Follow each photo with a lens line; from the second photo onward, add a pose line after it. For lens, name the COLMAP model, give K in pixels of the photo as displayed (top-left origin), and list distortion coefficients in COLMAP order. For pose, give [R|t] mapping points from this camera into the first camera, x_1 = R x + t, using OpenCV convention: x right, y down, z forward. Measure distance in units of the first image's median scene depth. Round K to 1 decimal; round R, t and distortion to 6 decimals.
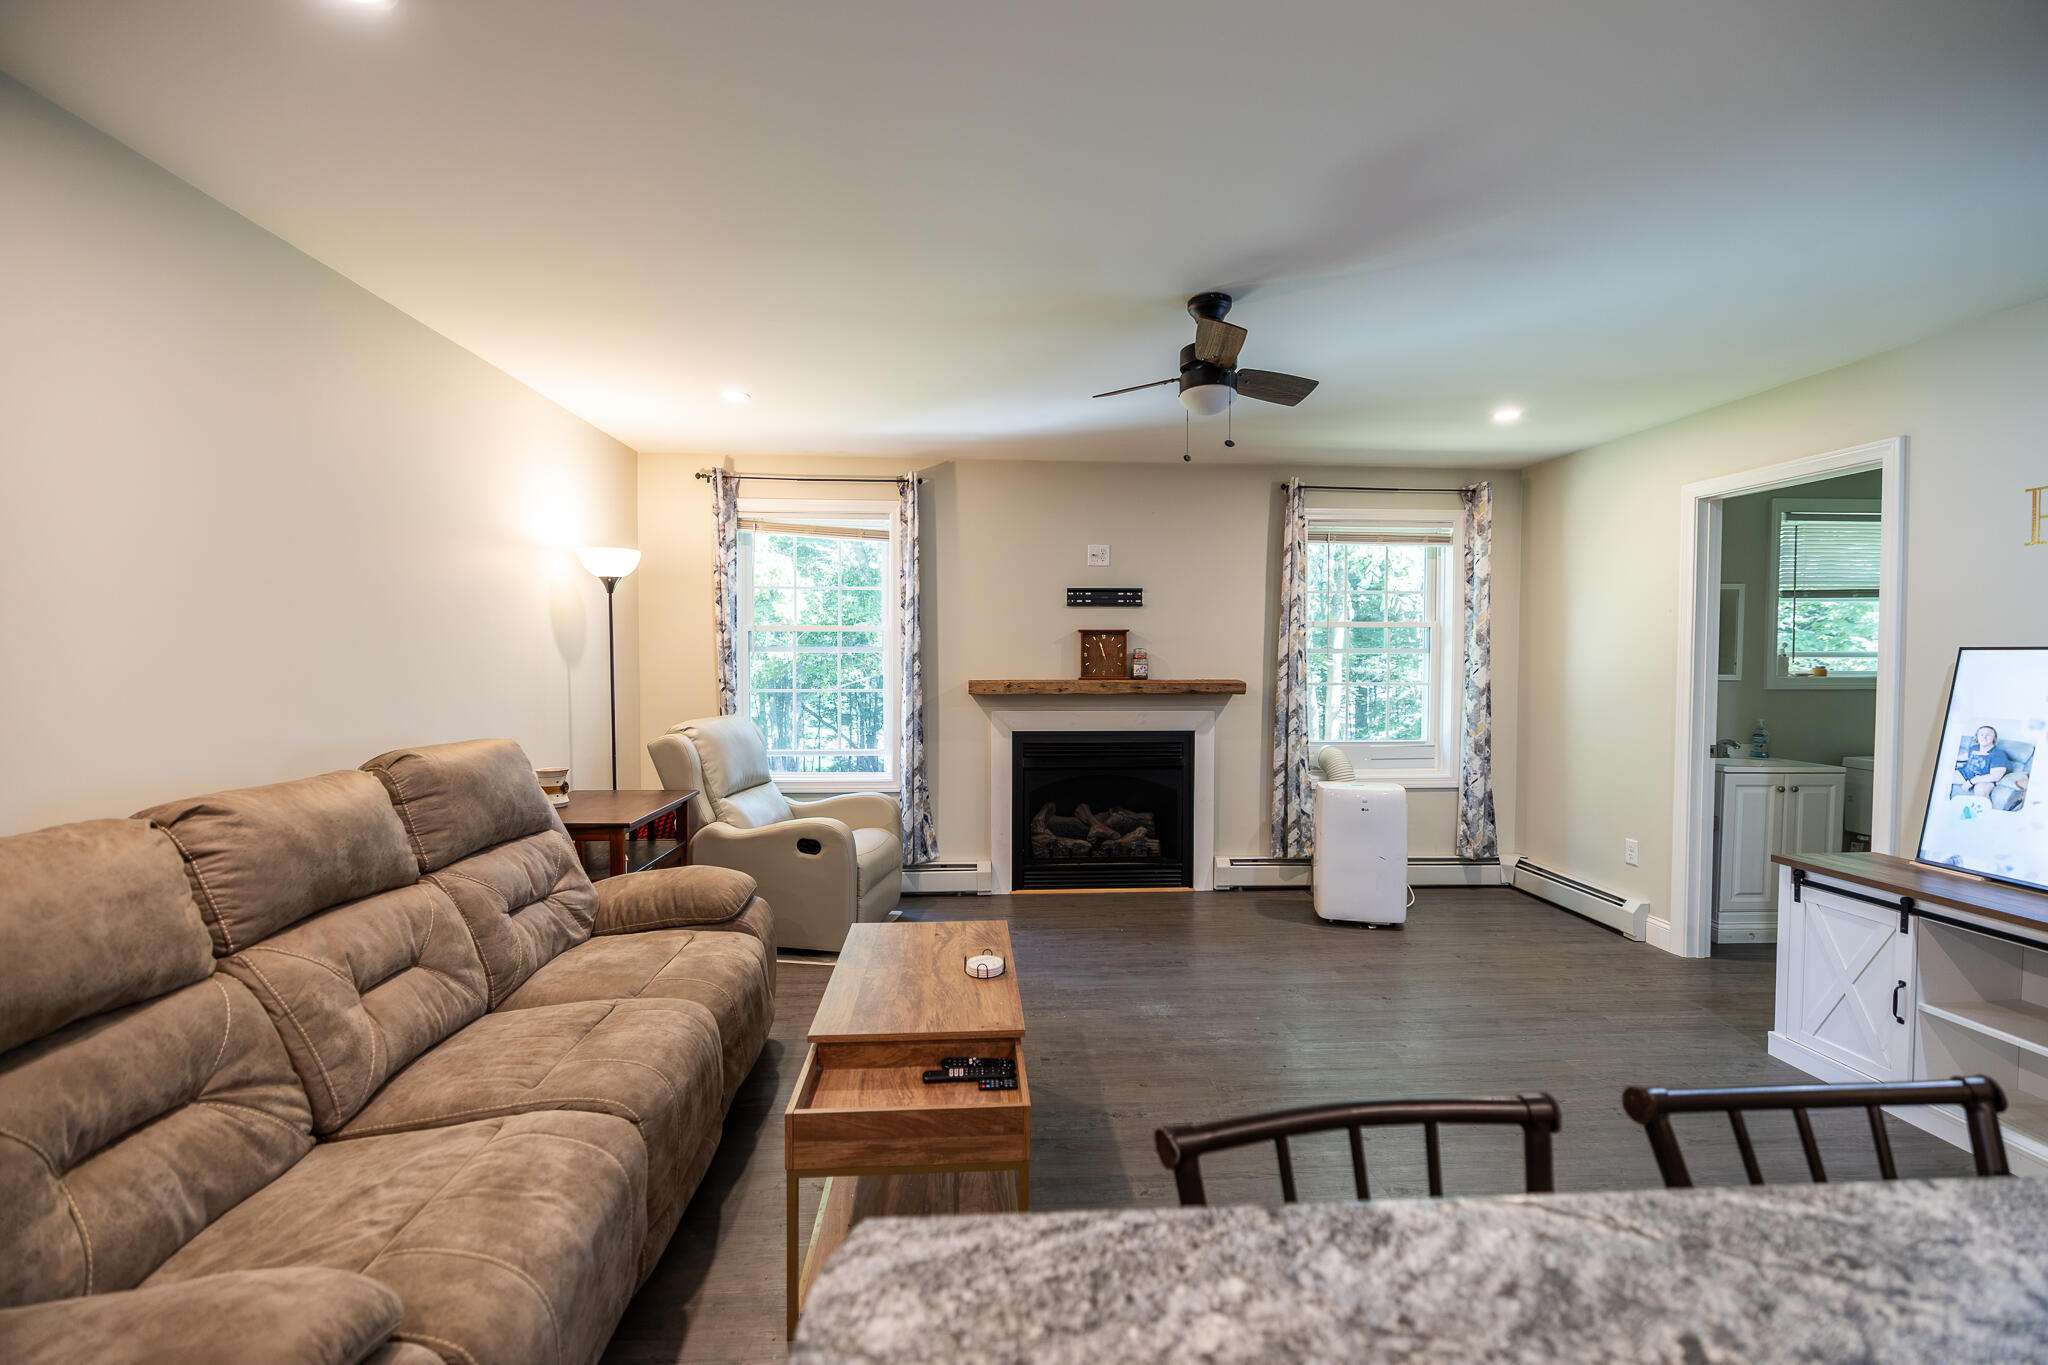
lens RADIAL K [[859.9, 0, 1026.2], [0, 859.9, 680.2], [0, 0, 1]] dist [0.001282, -0.000249]
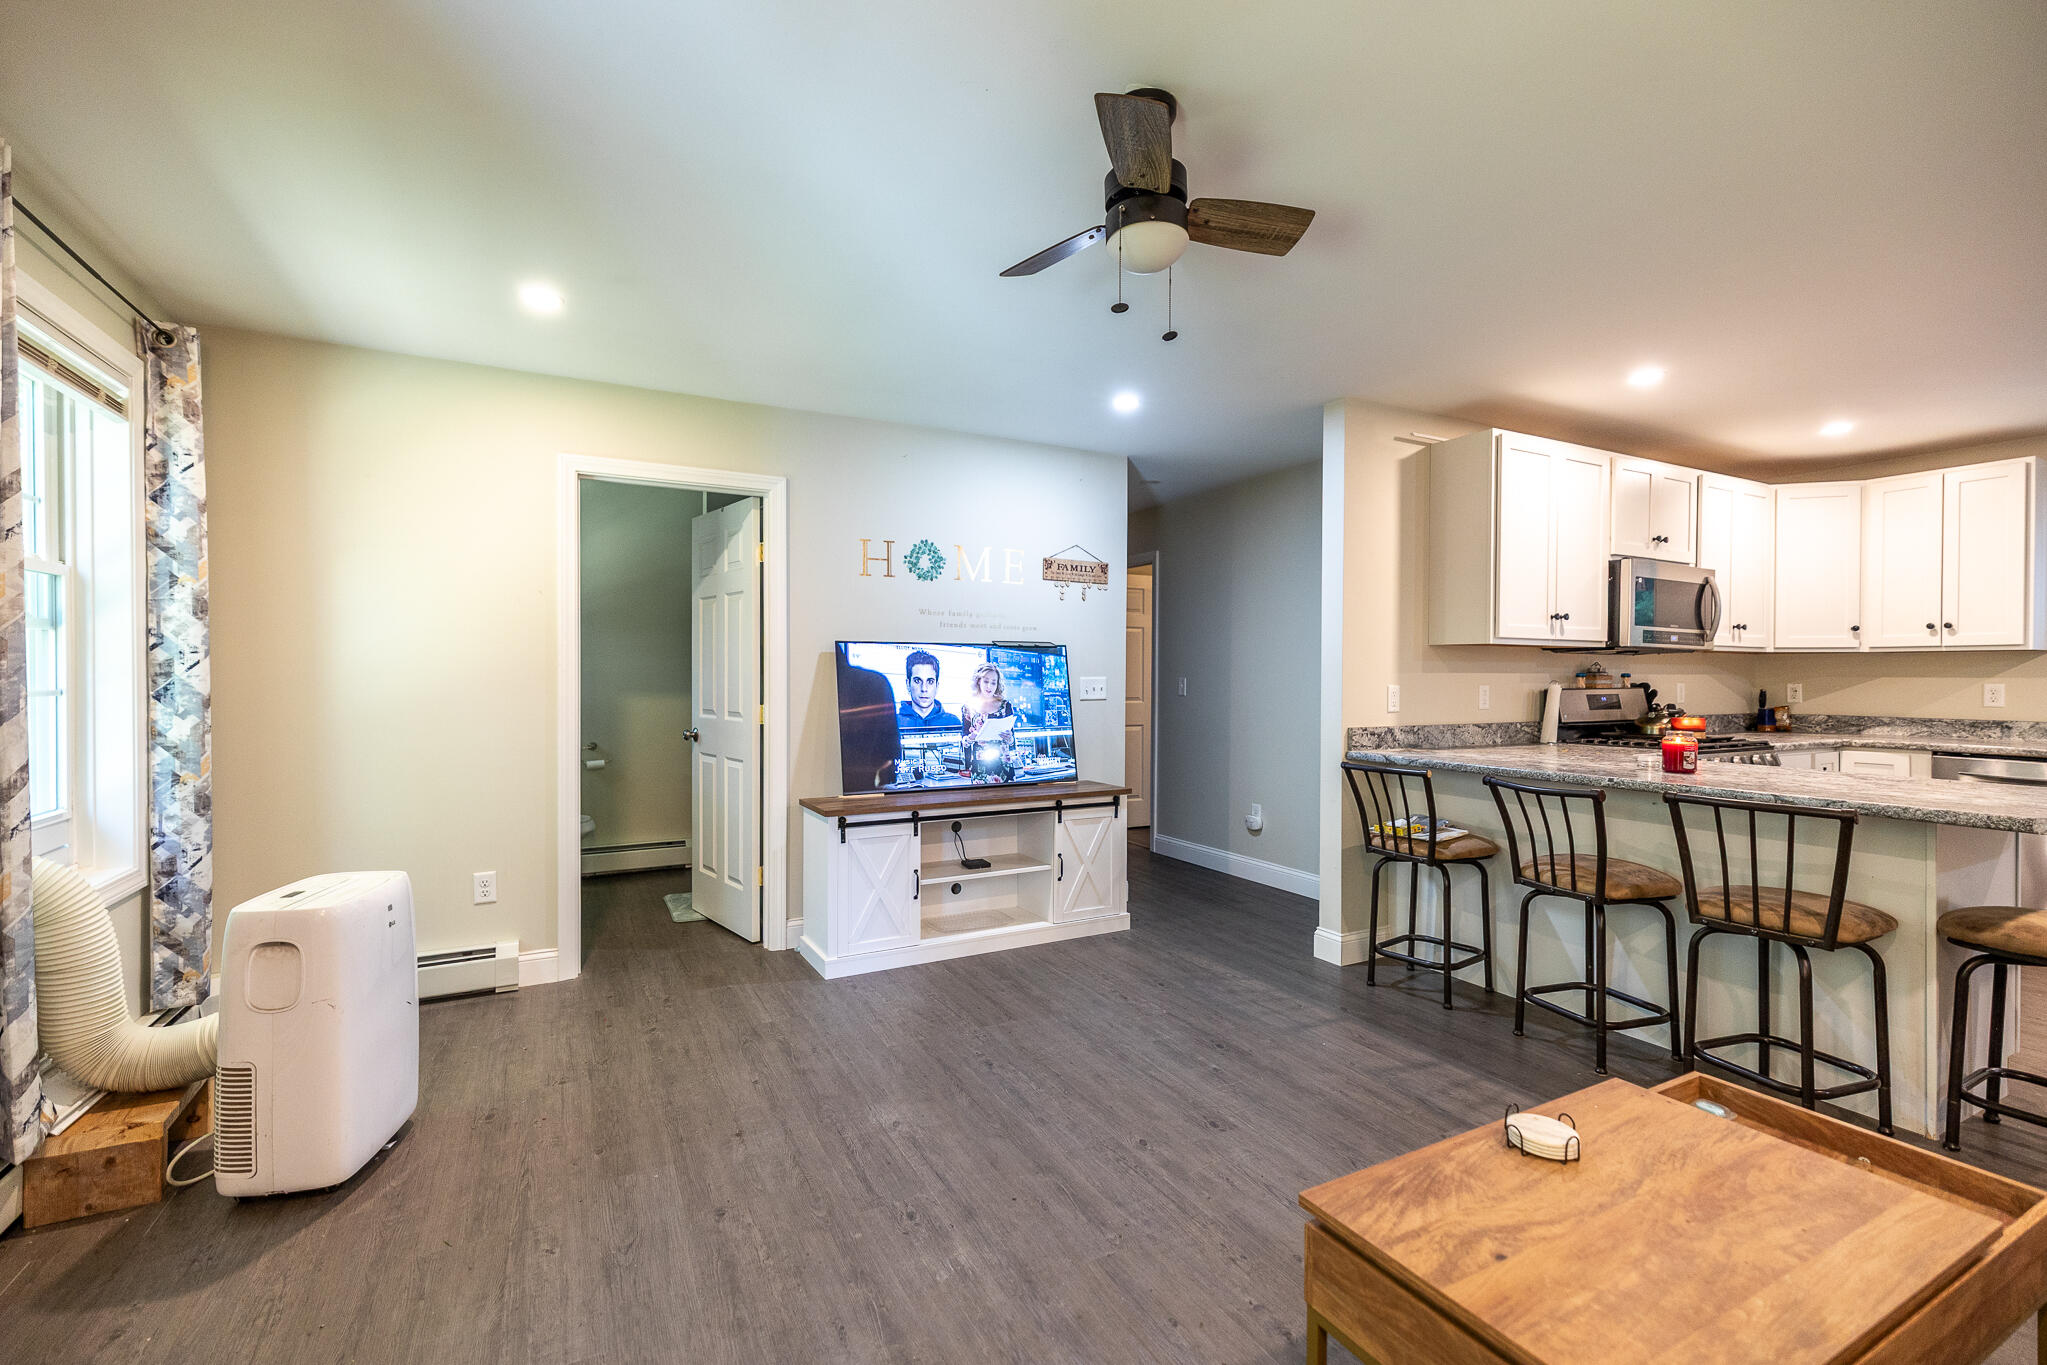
lens RADIAL K [[891.8, 0, 1014.9], [0, 891.8, 679.9], [0, 0, 1]] dist [0.001966, 0.000660]
pose [[-0.401571, -0.011482, 0.915756, -0.221616], [0.025992, 0.999376, 0.023929, -0.000678], [-0.915459, 0.033411, -0.401022, 0.758374]]
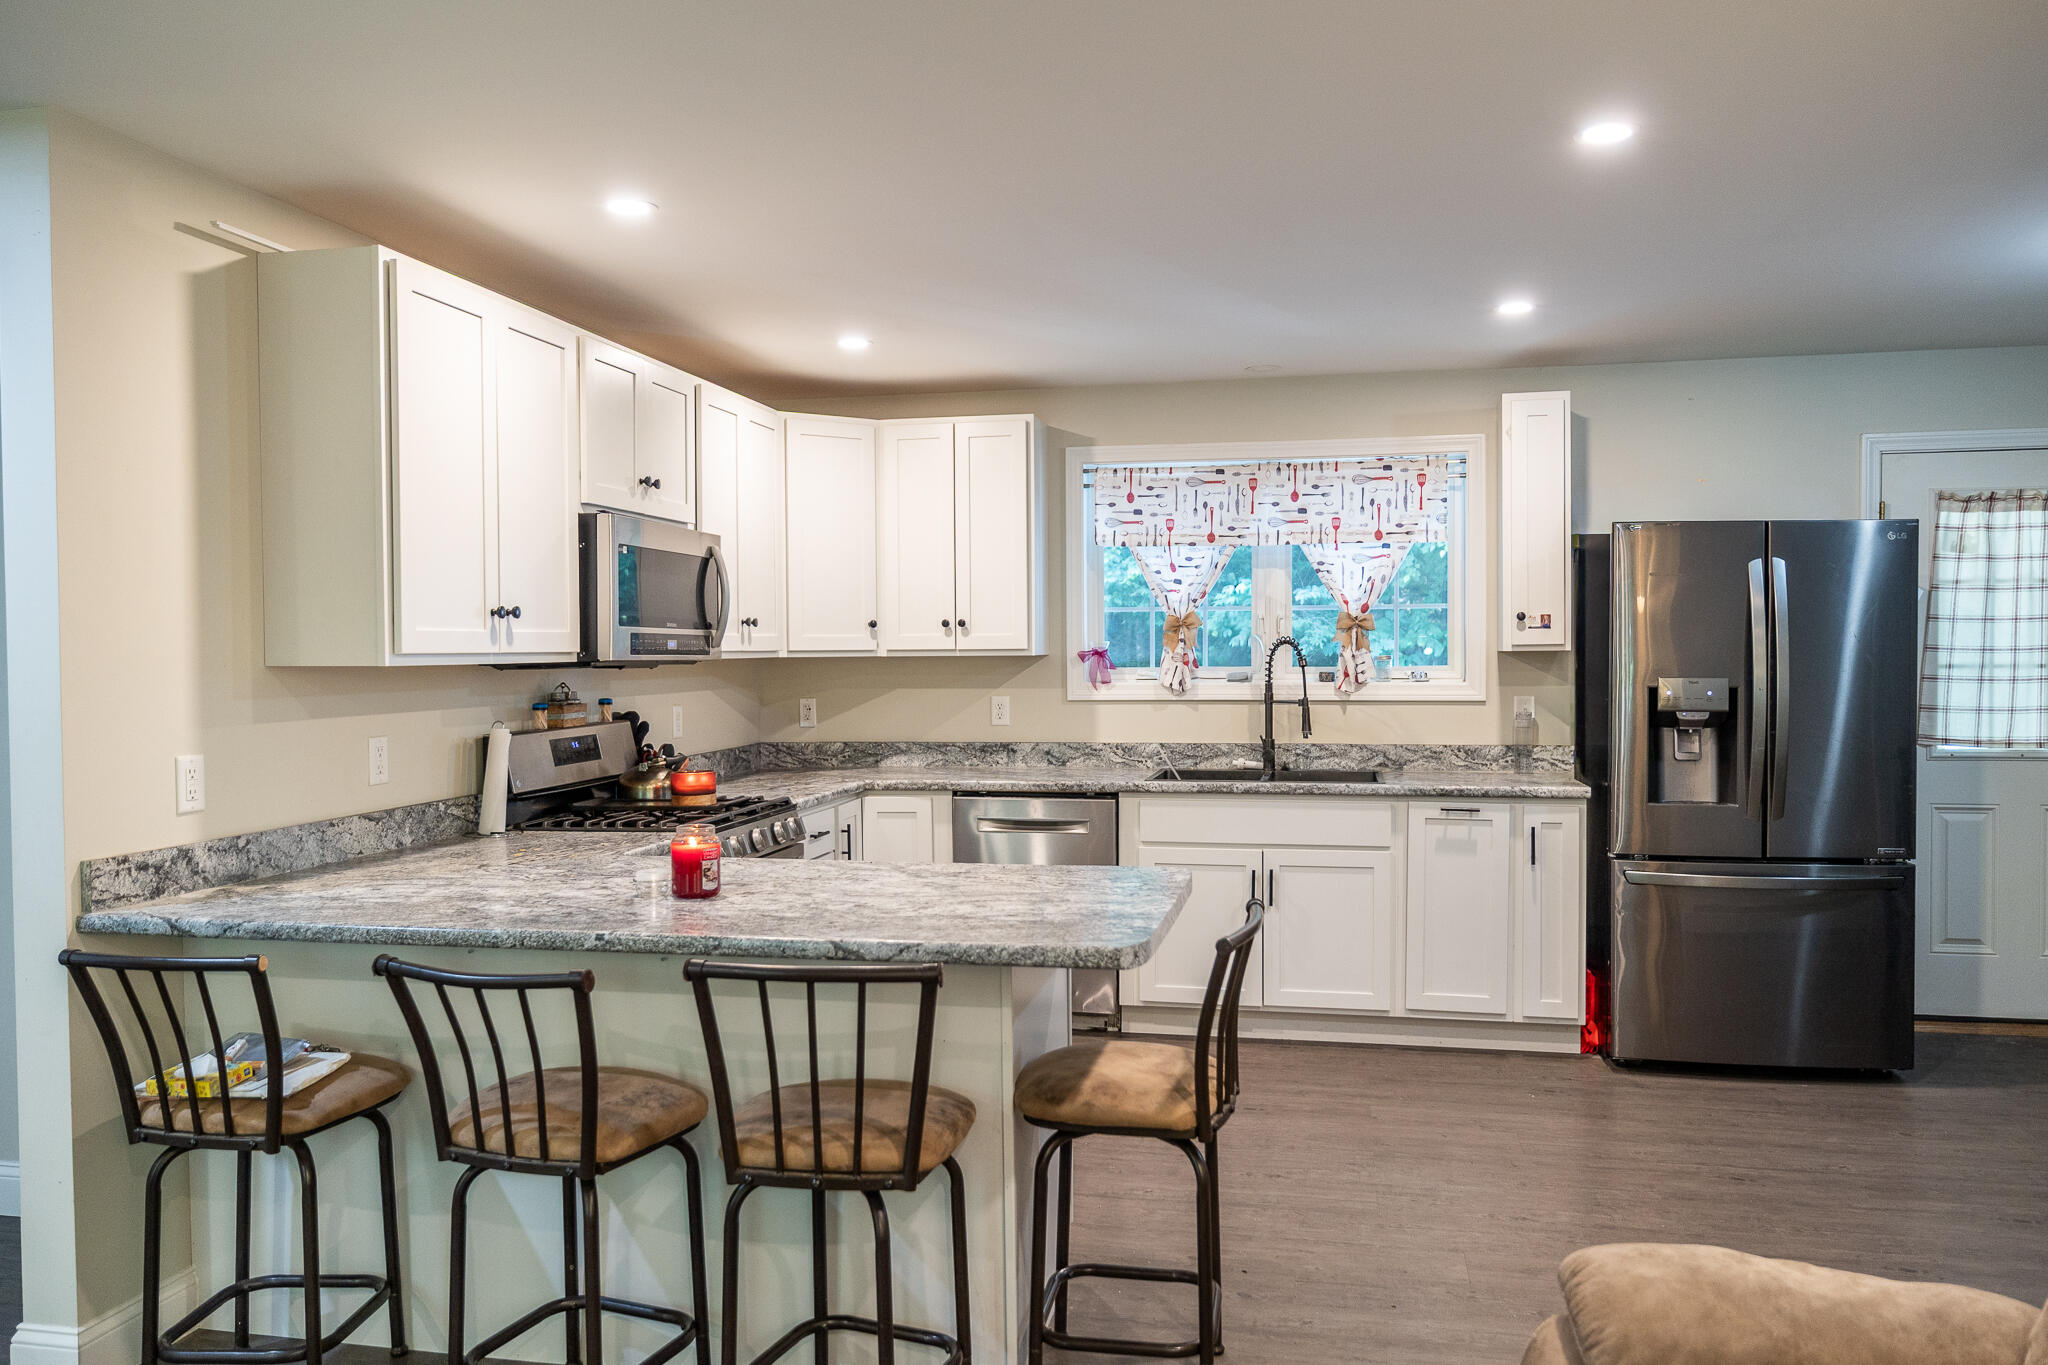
lens RADIAL K [[1503.3, 0, 1028.2], [0, 1503.3, 684.7], [0, 0, 1]] dist [-0.002344, 0.004228]
pose [[-0.962900, -0.002764, 0.269843, -0.132863], [0.013686, 0.998161, 0.059062, -0.030945], [-0.269510, 0.060564, -0.961091, 0.633738]]
